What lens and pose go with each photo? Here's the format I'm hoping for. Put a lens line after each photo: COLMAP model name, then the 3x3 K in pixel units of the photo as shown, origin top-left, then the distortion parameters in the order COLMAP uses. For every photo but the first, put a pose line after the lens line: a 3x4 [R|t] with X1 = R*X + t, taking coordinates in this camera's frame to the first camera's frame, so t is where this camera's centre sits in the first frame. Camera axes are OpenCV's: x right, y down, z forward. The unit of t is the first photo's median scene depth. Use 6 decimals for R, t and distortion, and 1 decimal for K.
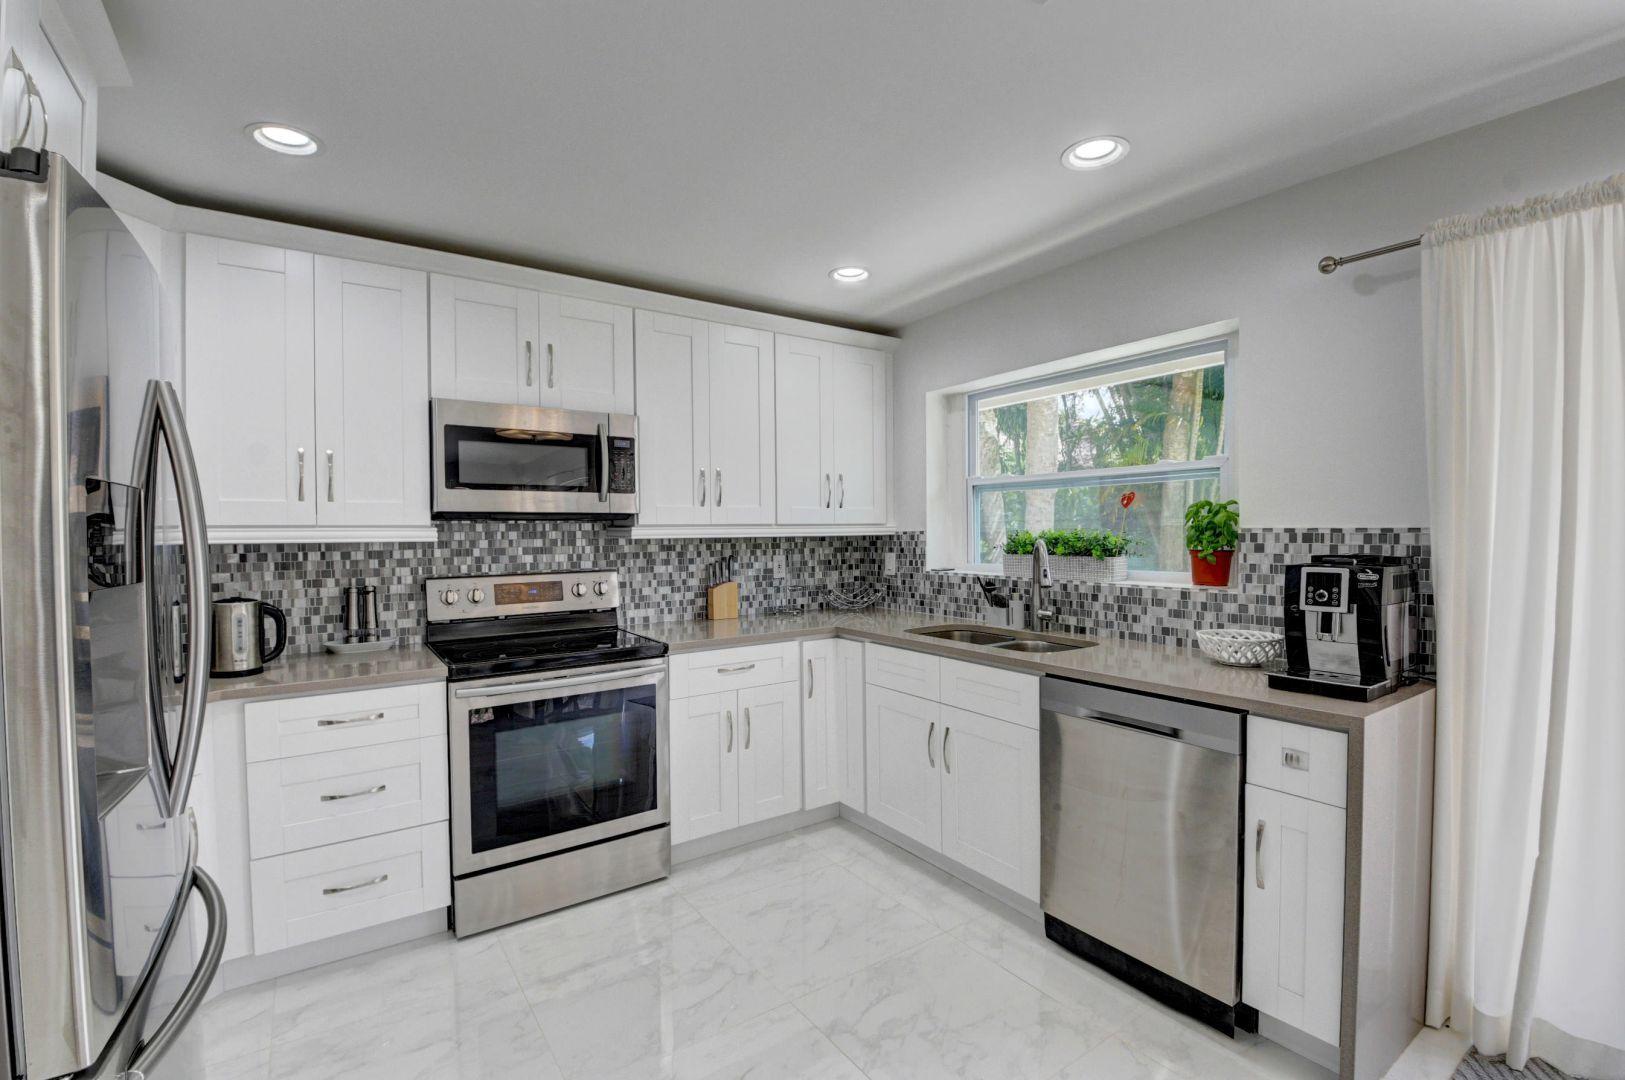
lens RADIAL K [[723.1, 0, 809.0], [0, 723.1, 541.5], [0, 0, 1]] dist [0.029111, -0.035817]
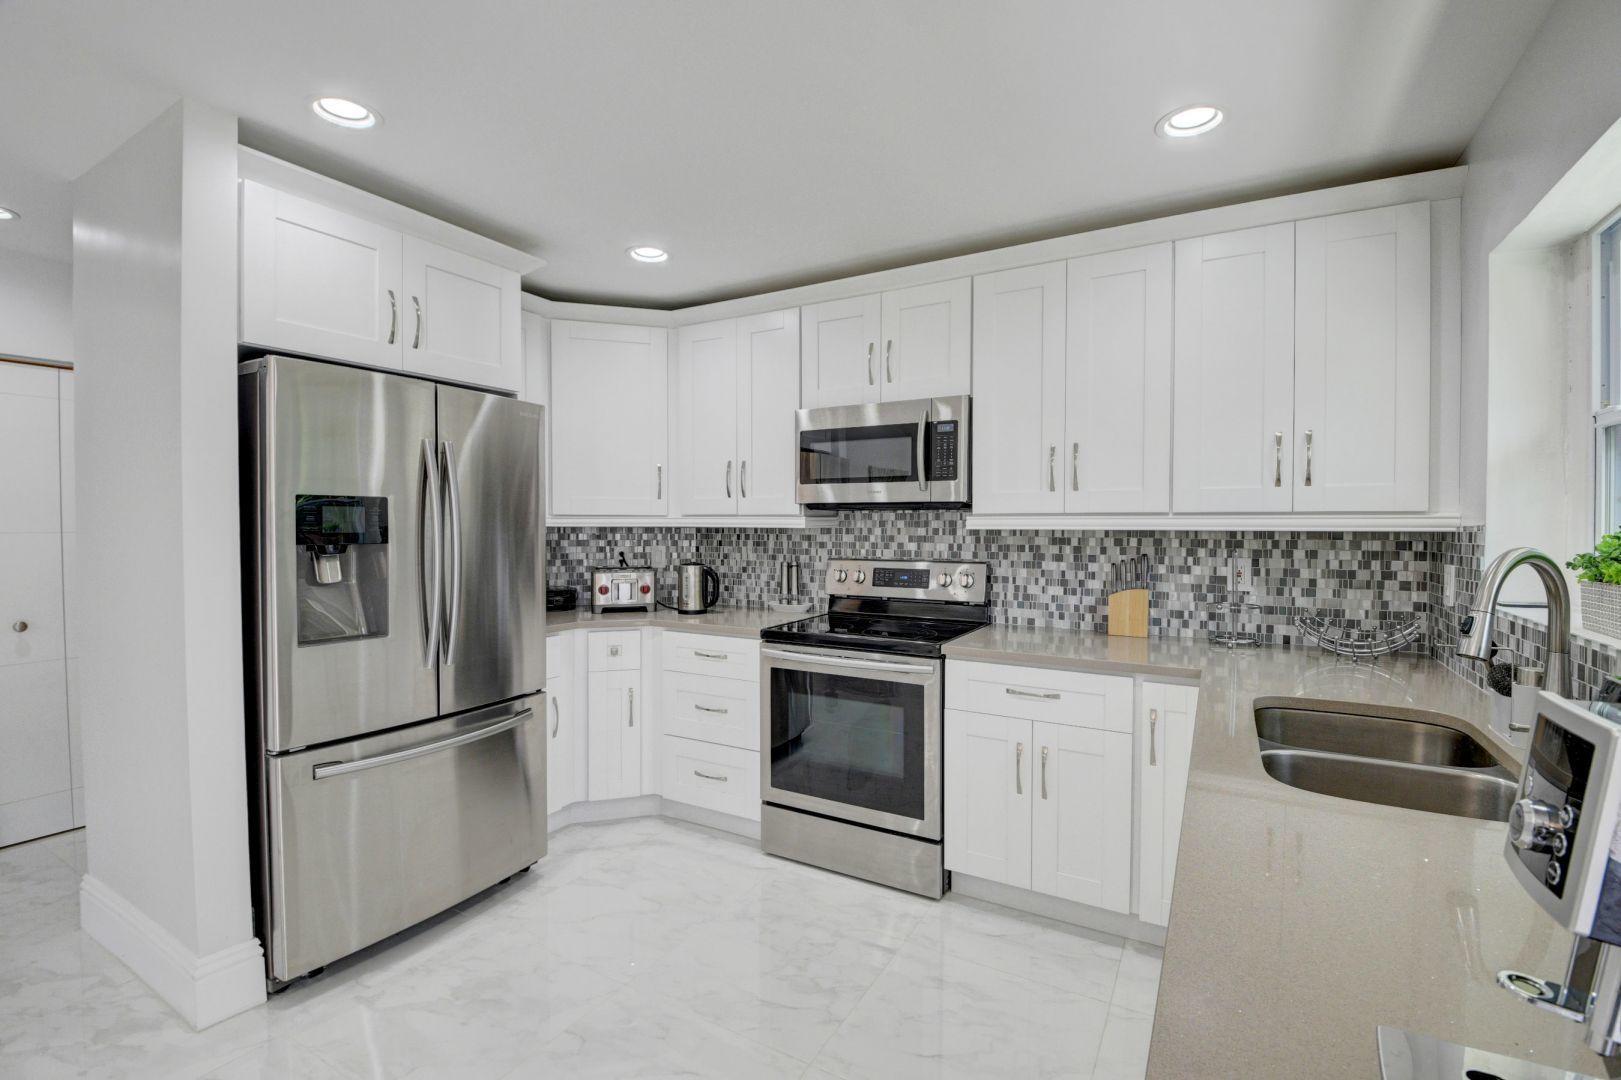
lens RADIAL K [[712.9, 0, 813.3], [0, 712.9, 540.4], [0, 0, 1]] dist [0.001170, -0.016431]
pose [[0.430184, 0.032487, -0.902156, 0.502298], [-0.019341, 0.999455, 0.026768, -0.010251], [0.902534, 0.005934, 0.430578, 0.444587]]
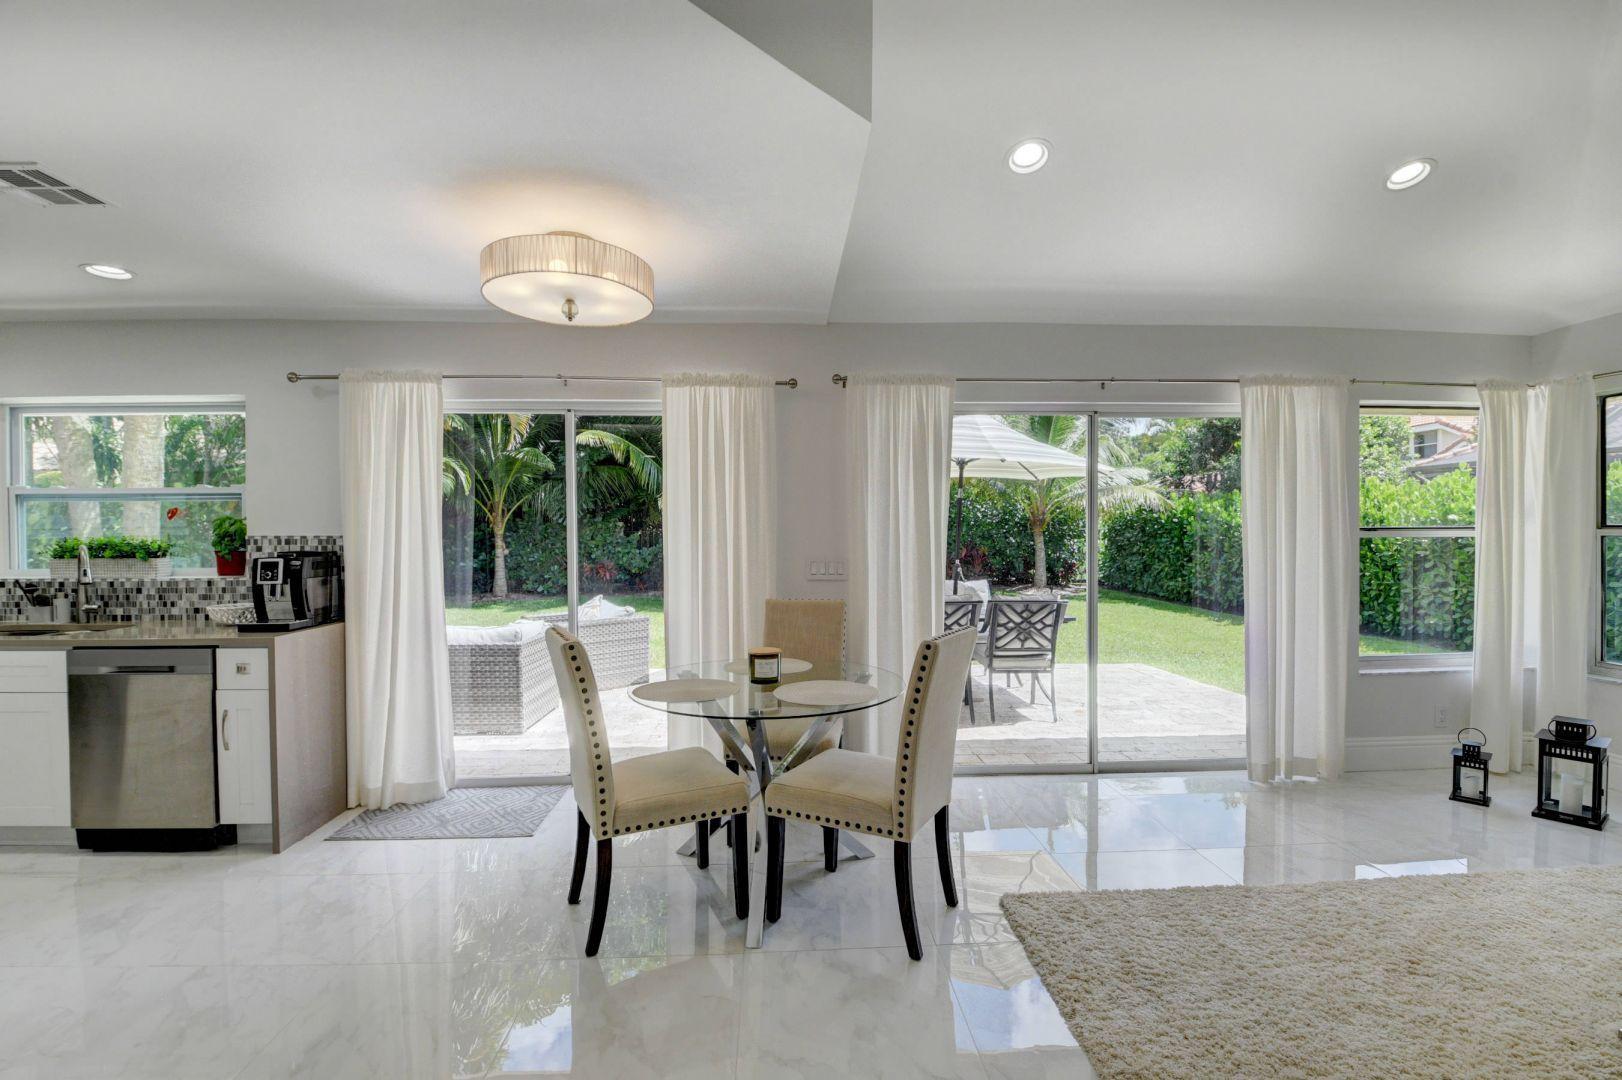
lens RADIAL K [[713.3, 0, 813.8], [0, 713.3, 540.4], [0, 0, 1]] dist [0.001170, -0.016431]
pose [[0.518050, -0.004747, 0.855337, -0.042879], [0.013919, 0.999899, -0.002881, 0.009752], [-0.855237, 0.013398, 0.518063, -0.631248]]
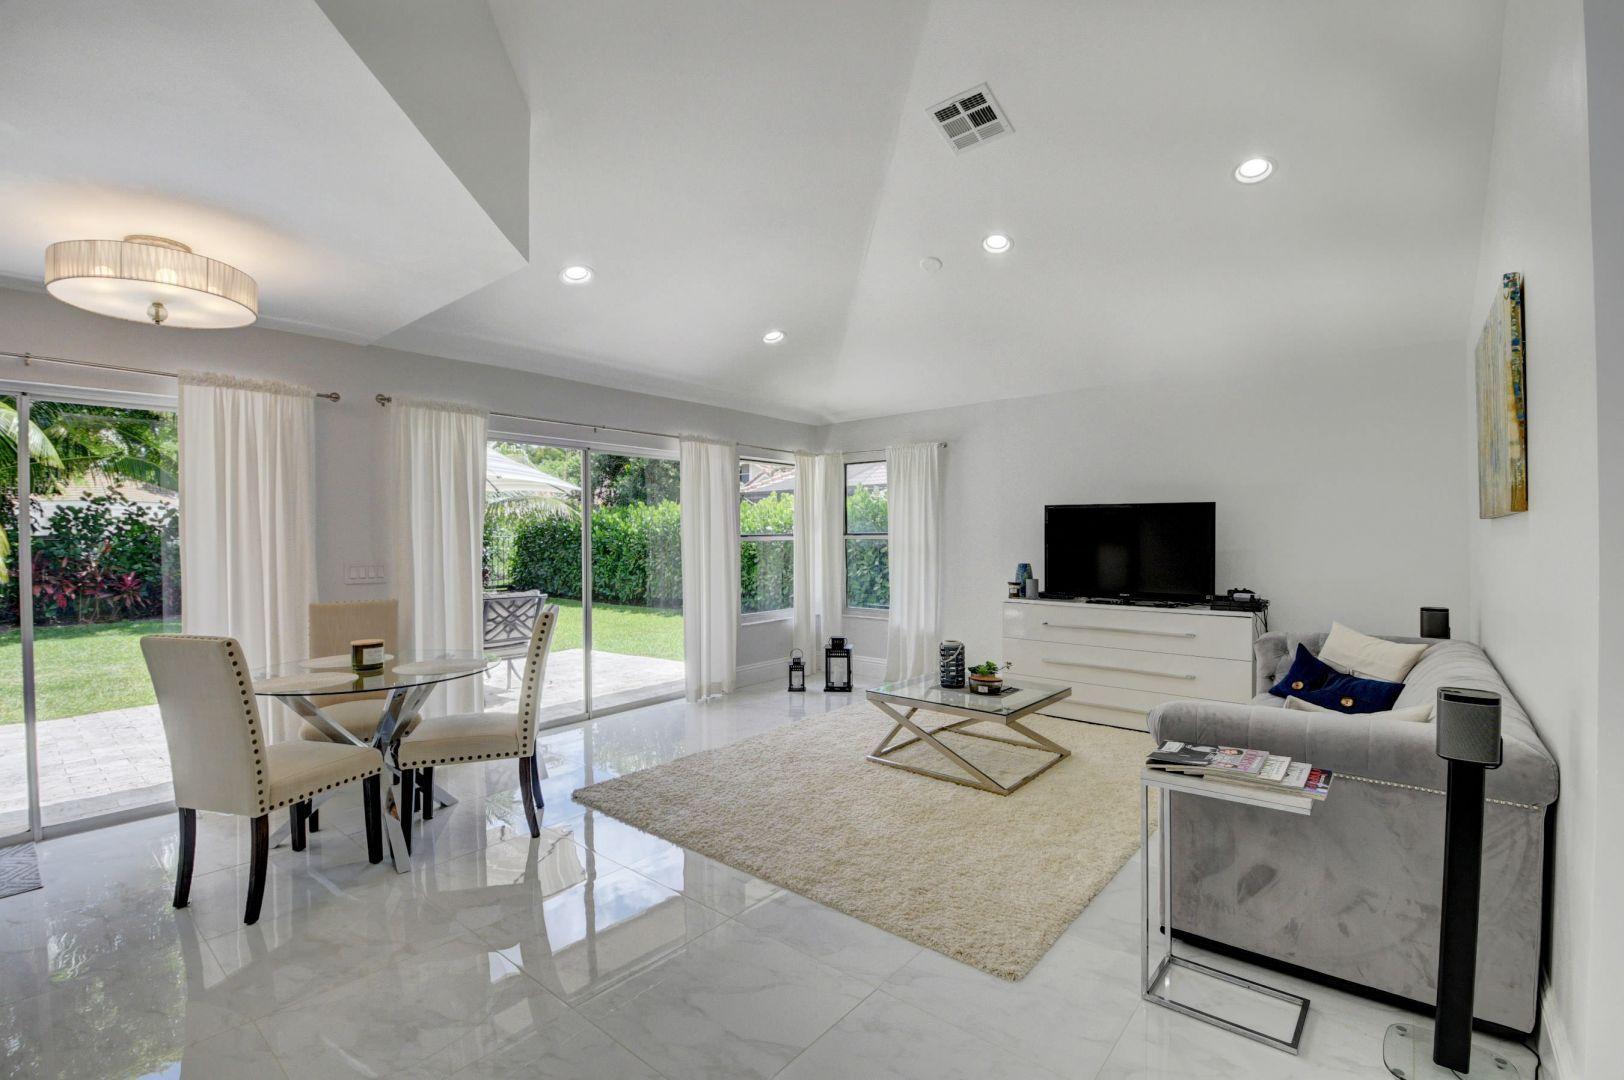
lens RADIAL K [[708.1, 0, 814.5], [0, 708.1, 541.7], [0, 0, 1]] dist [0.011356, -0.028343]
pose [[-0.273020, 0.002075, 0.962006, -0.488239], [0.024139, 0.999698, 0.004695, 0.012328], [-0.961706, 0.024504, -0.272987, -0.448121]]
